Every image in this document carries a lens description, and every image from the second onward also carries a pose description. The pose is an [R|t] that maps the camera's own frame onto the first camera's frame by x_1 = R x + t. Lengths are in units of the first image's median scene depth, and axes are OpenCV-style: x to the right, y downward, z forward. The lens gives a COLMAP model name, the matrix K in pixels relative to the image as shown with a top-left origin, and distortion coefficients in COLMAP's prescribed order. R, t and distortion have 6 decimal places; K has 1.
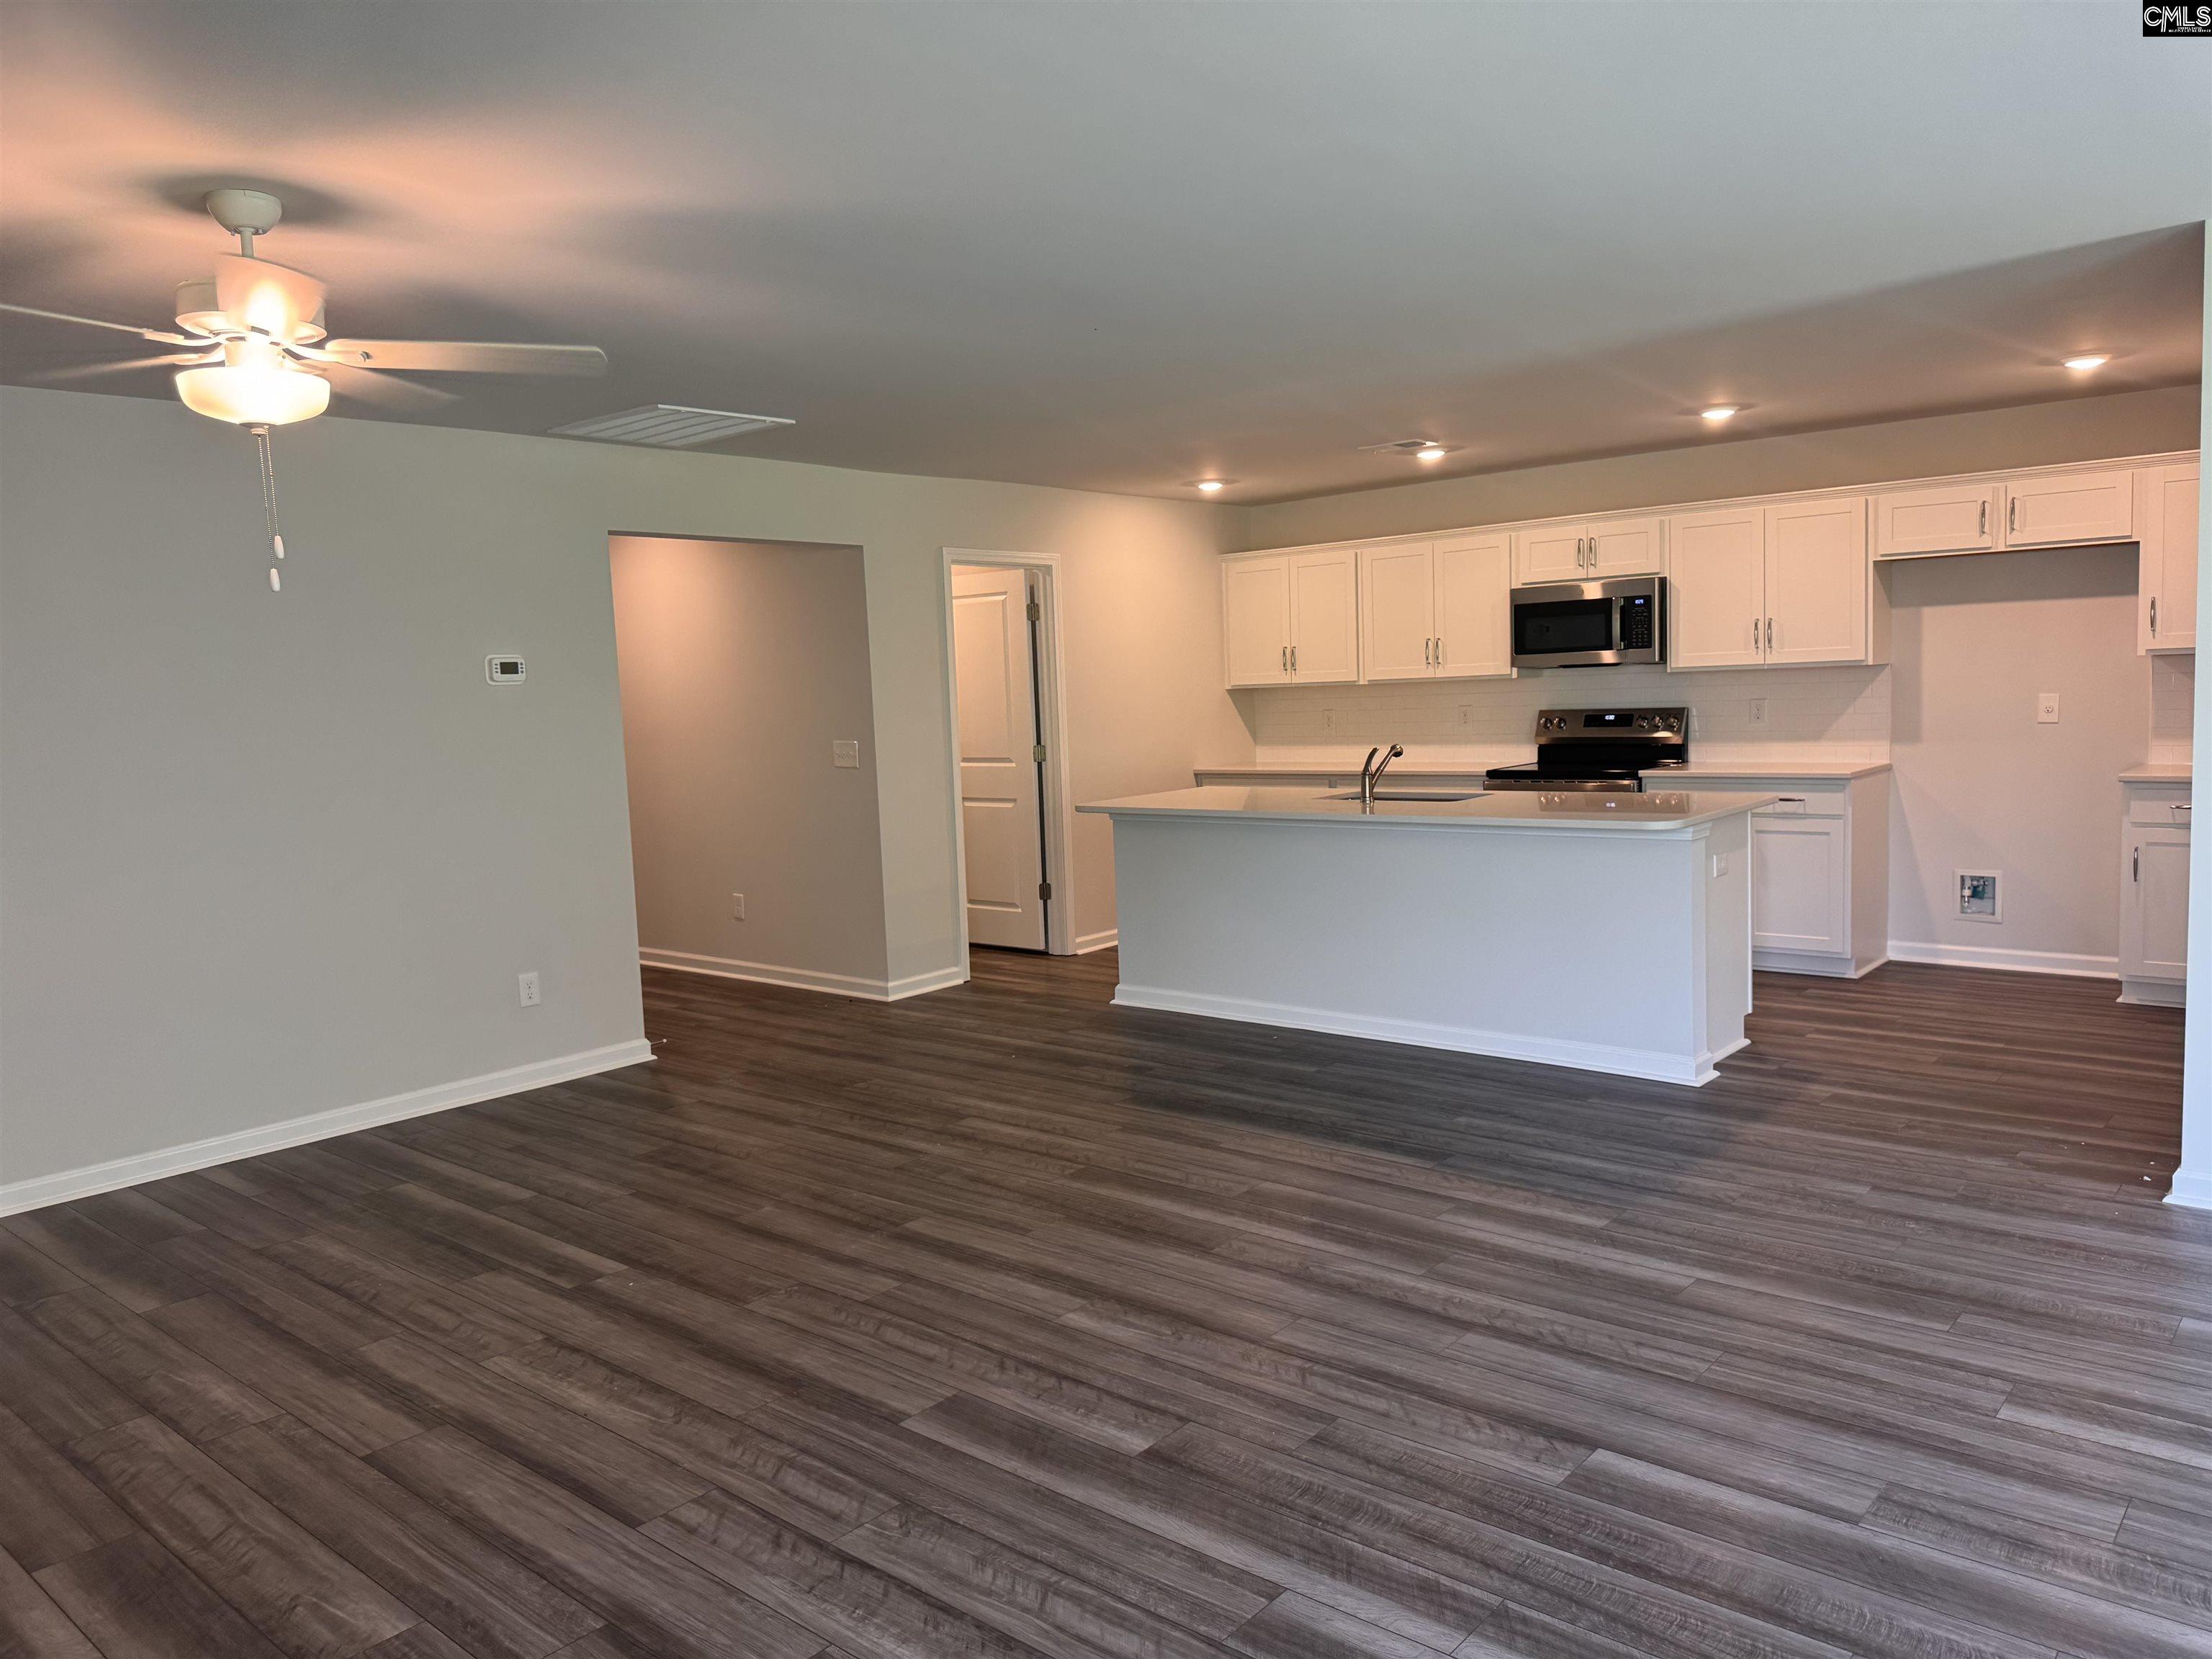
lens RADIAL K [[1565.8, 0, 1104.9], [0, 1565.8, 811.2], [0, 0, 1]] dist [0.055297, -0.065980]
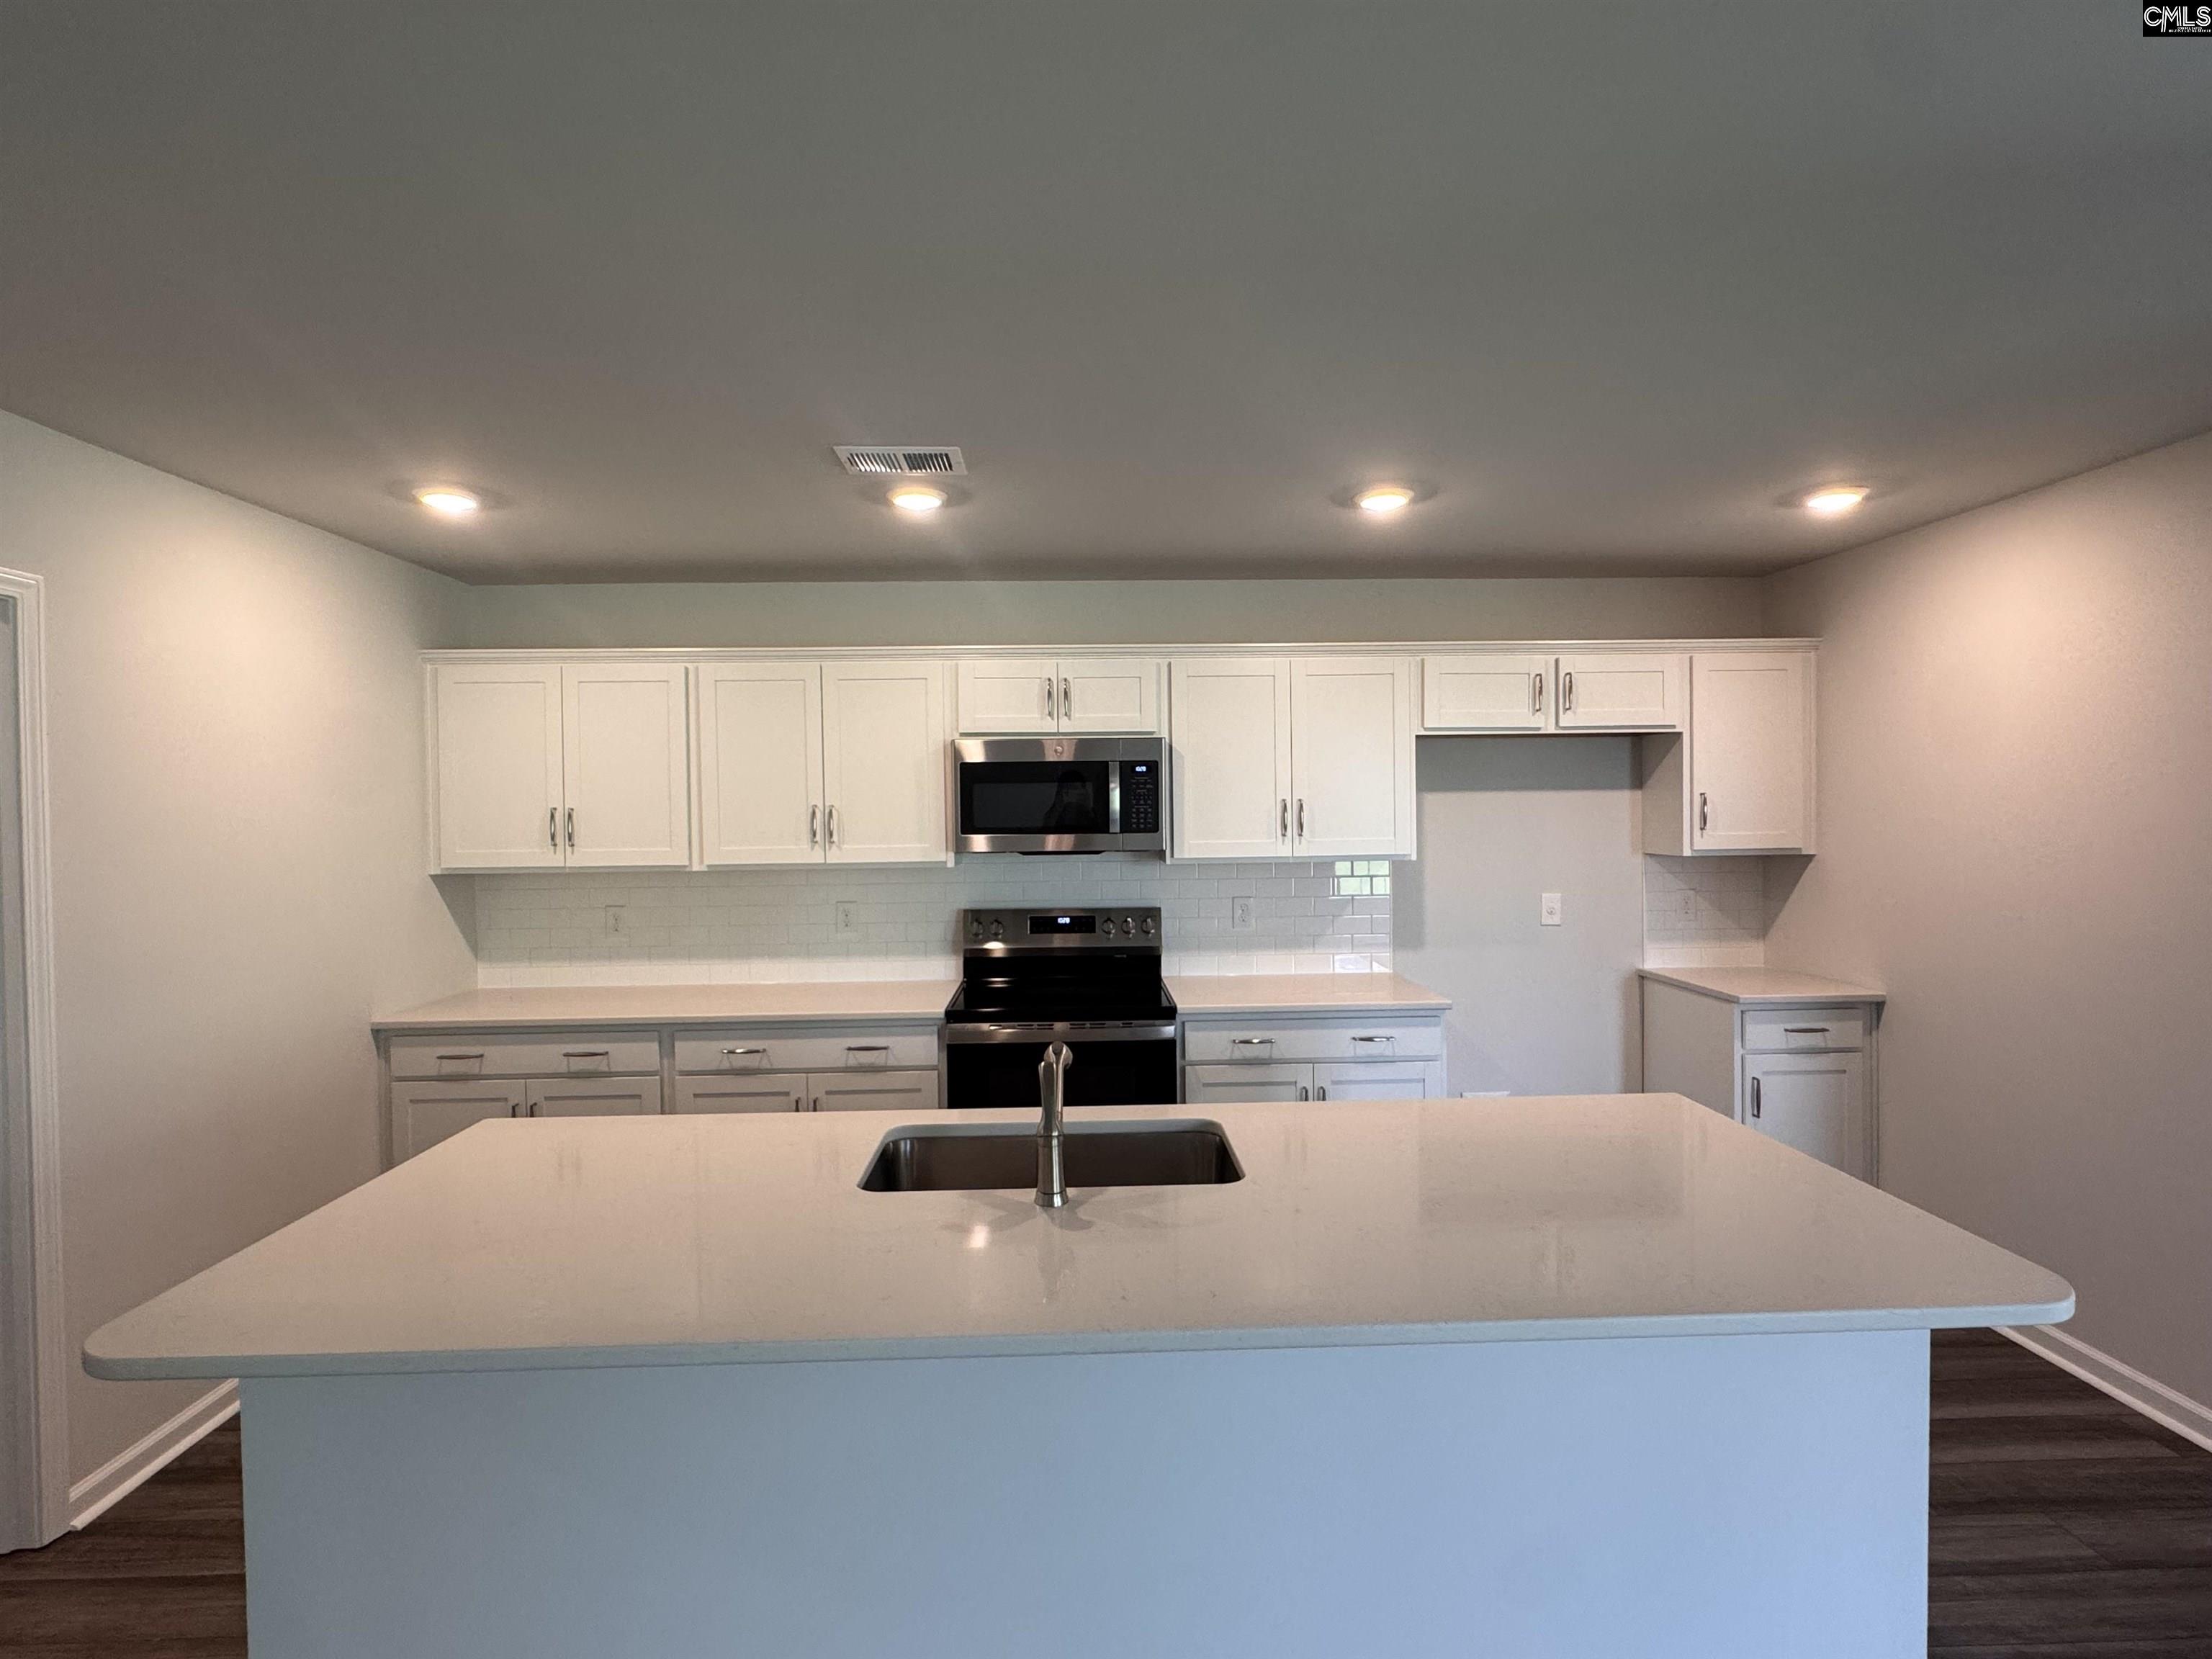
lens RADIAL K [[1090.2, 0, 1108.3], [0, 1090.2, 822.9], [0, 0, 1]] dist [0.001214, -0.000747]
pose [[0.737080, 0.022877, 0.675419, -0.023706], [0.039845, 0.996217, -0.077225, -0.107195], [-0.674630, 0.083833, 0.733380, 0.993557]]
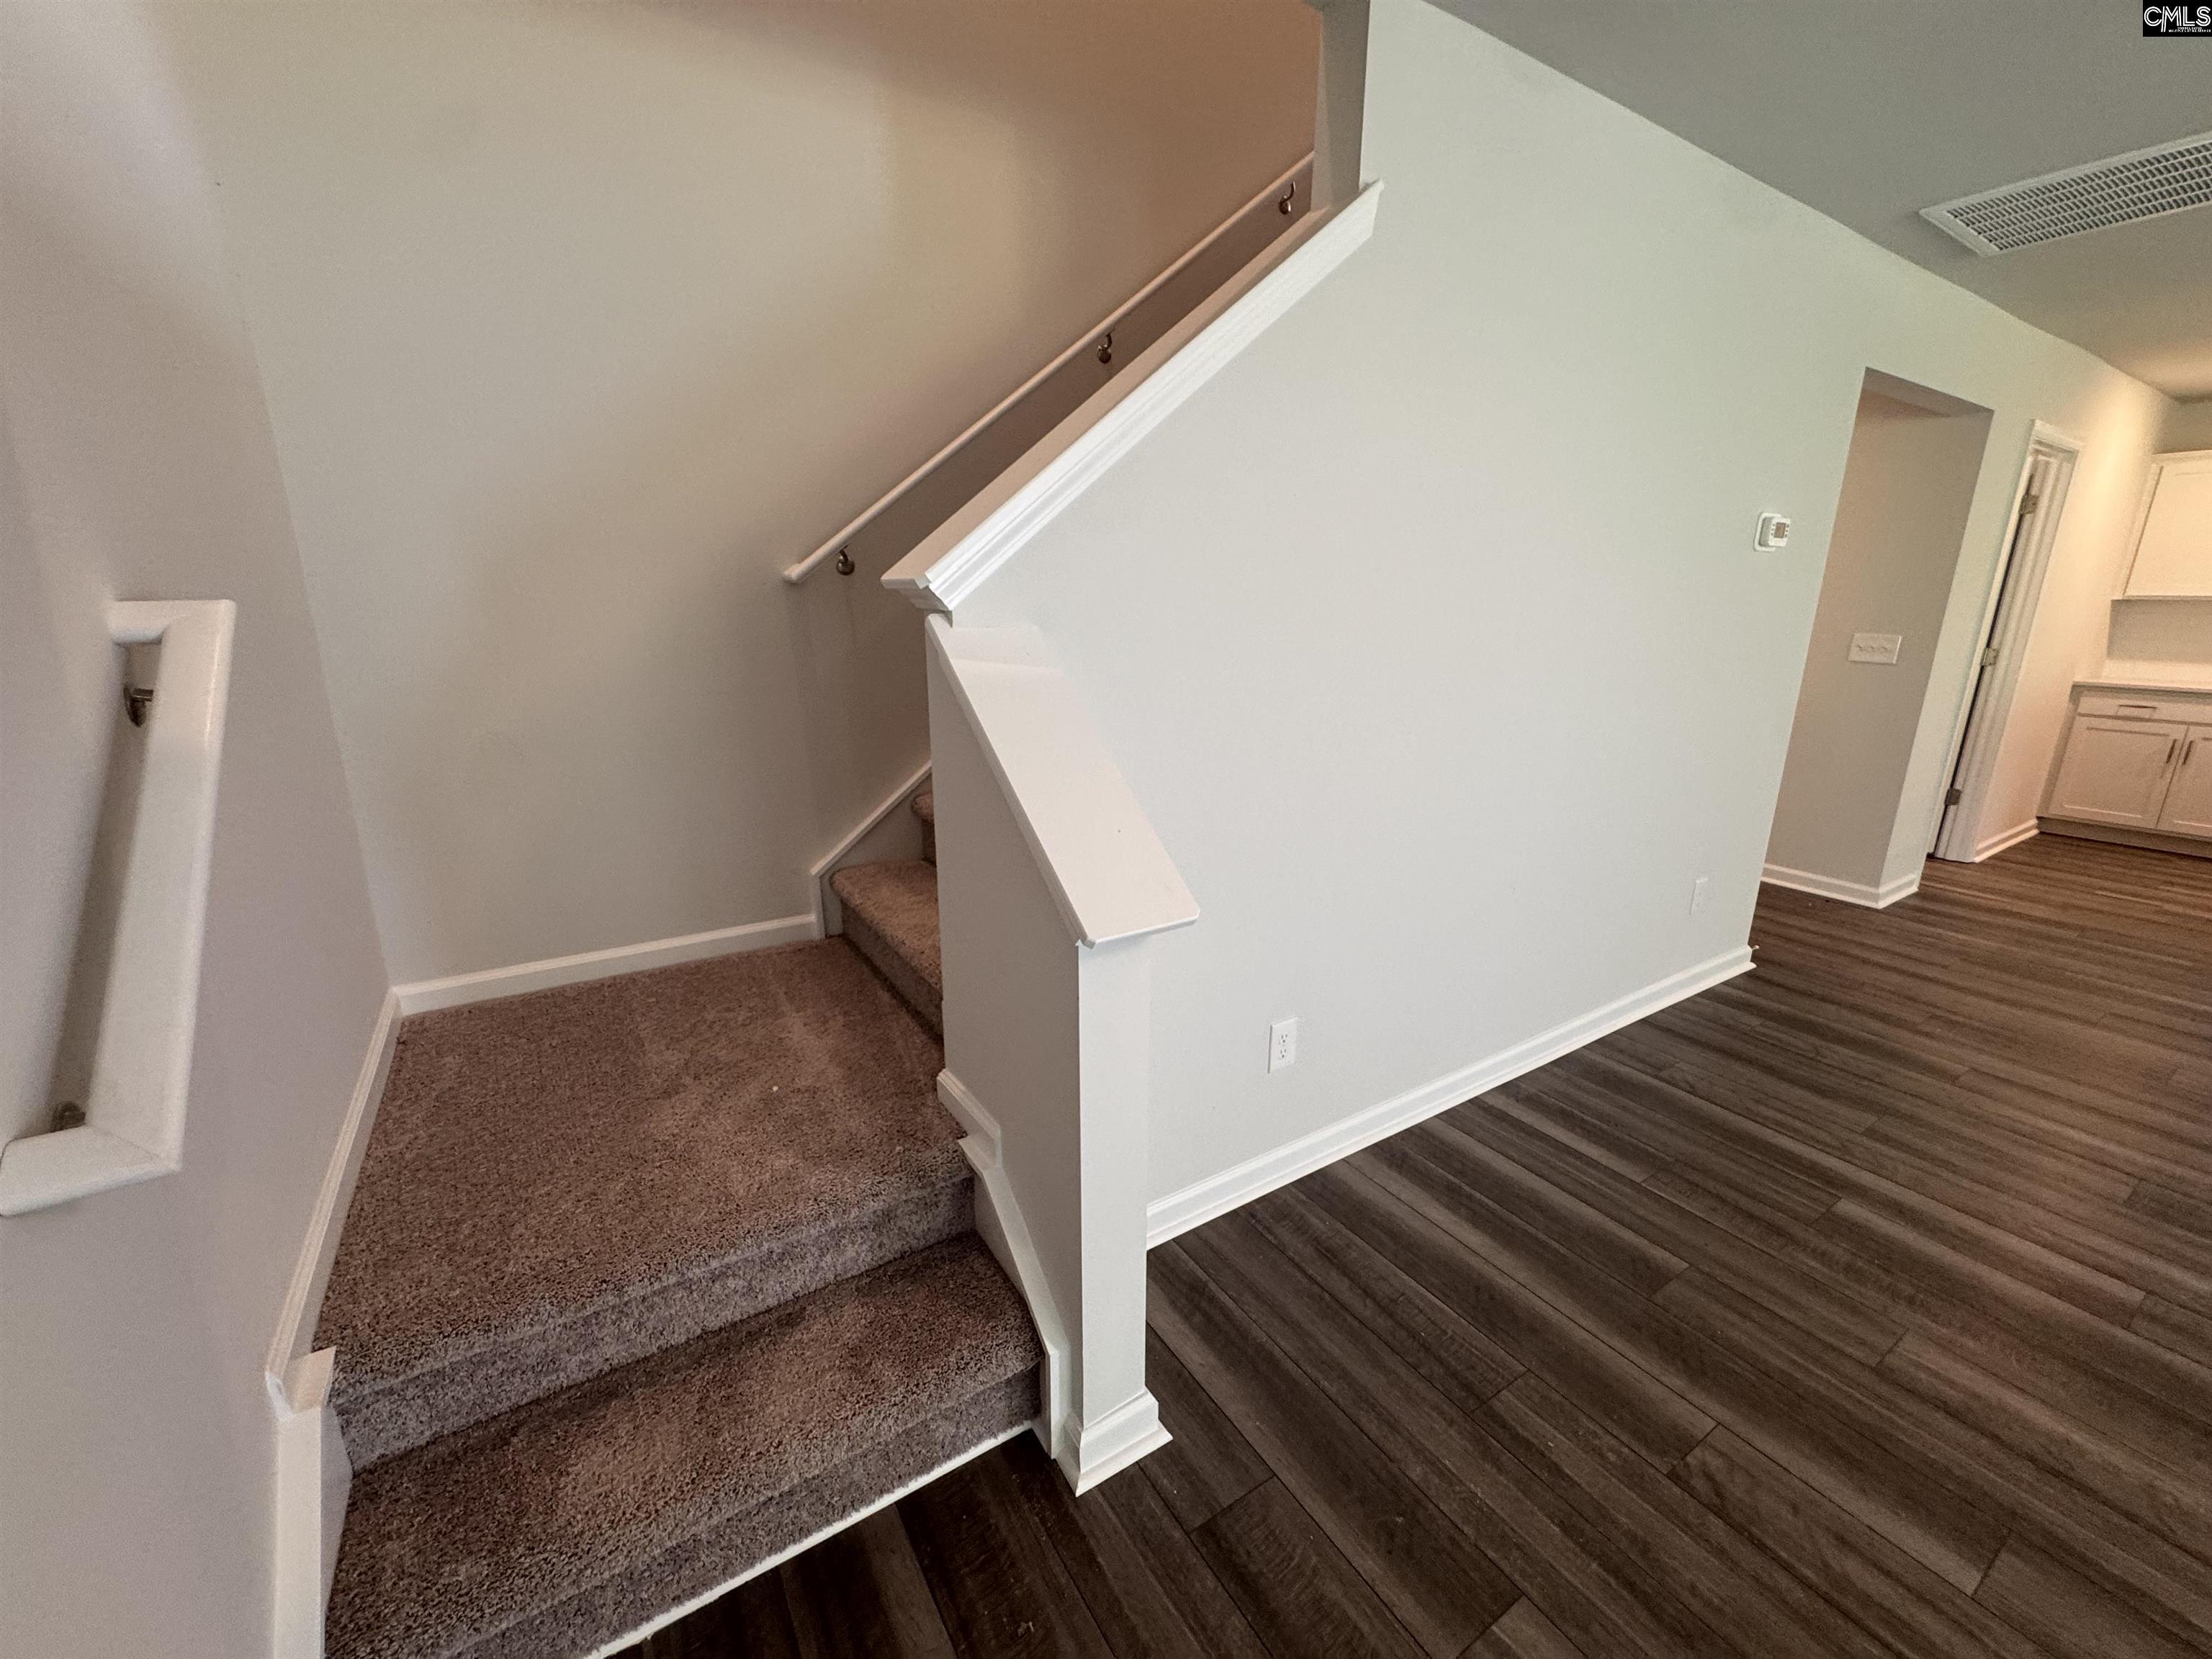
lens RADIAL K [[892.1, 0, 1105.0], [0, 892.1, 818.4], [0, 0, 1]] dist [0.001828, 0.000326]
pose [[0.952806, 0.115097, -0.280916, -0.668296], [-0.066728, 0.982115, 0.176063, -0.000387], [0.296156, -0.149009, 0.943445, 0.499009]]
